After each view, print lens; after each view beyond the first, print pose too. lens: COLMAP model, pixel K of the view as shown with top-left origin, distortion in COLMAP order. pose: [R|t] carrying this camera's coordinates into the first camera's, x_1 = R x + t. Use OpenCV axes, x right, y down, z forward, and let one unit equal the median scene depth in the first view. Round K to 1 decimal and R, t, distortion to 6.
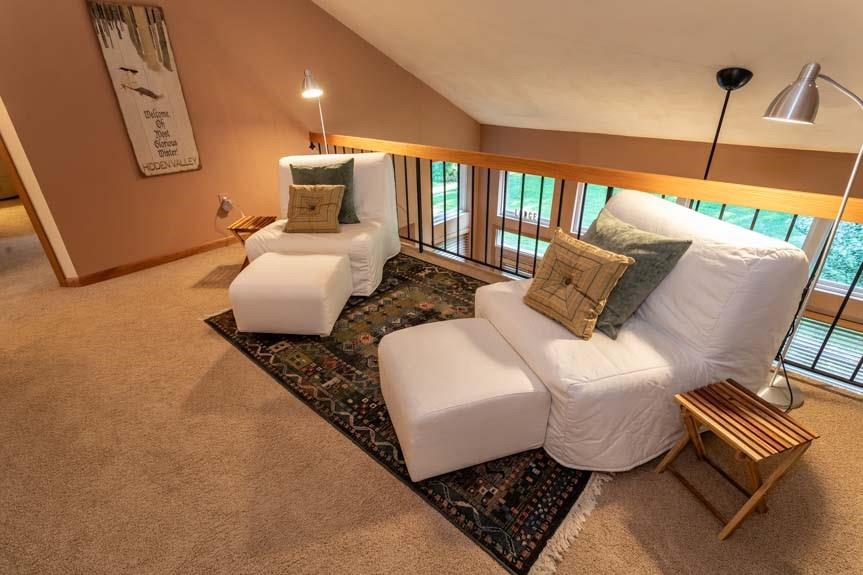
lens RADIAL K [[420.8, 0, 431.2], [0, 420.8, 286.7], [0, 0, 1]] dist [-0.006378, 0.001805]
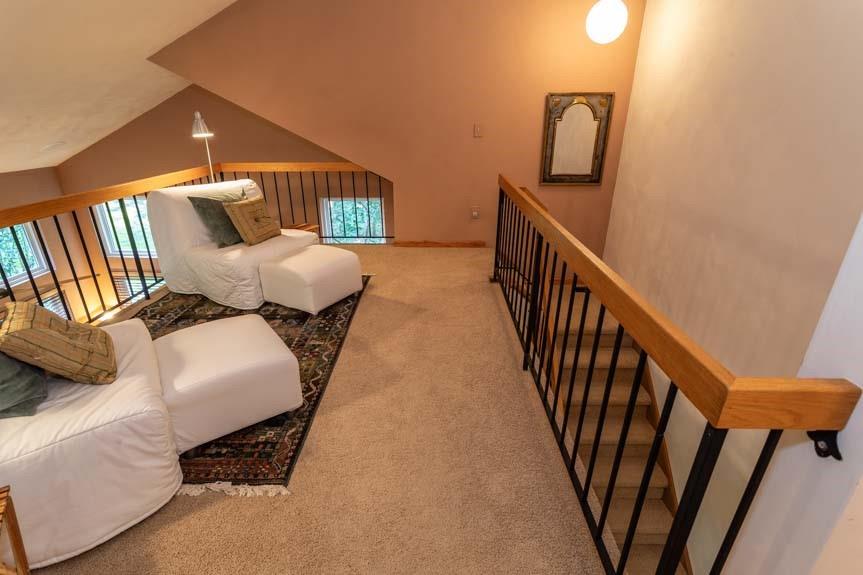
lens RADIAL K [[420.8, 0, 429.9], [0, 420.8, 292.5], [0, 0, 1]] dist [-0.006378, 0.001805]
pose [[-0.666835, -0.266227, 0.696028, -1.072337], [0.342557, 0.719968, 0.603573, -0.437037], [-0.661805, 0.640912, -0.388902, 0.952234]]
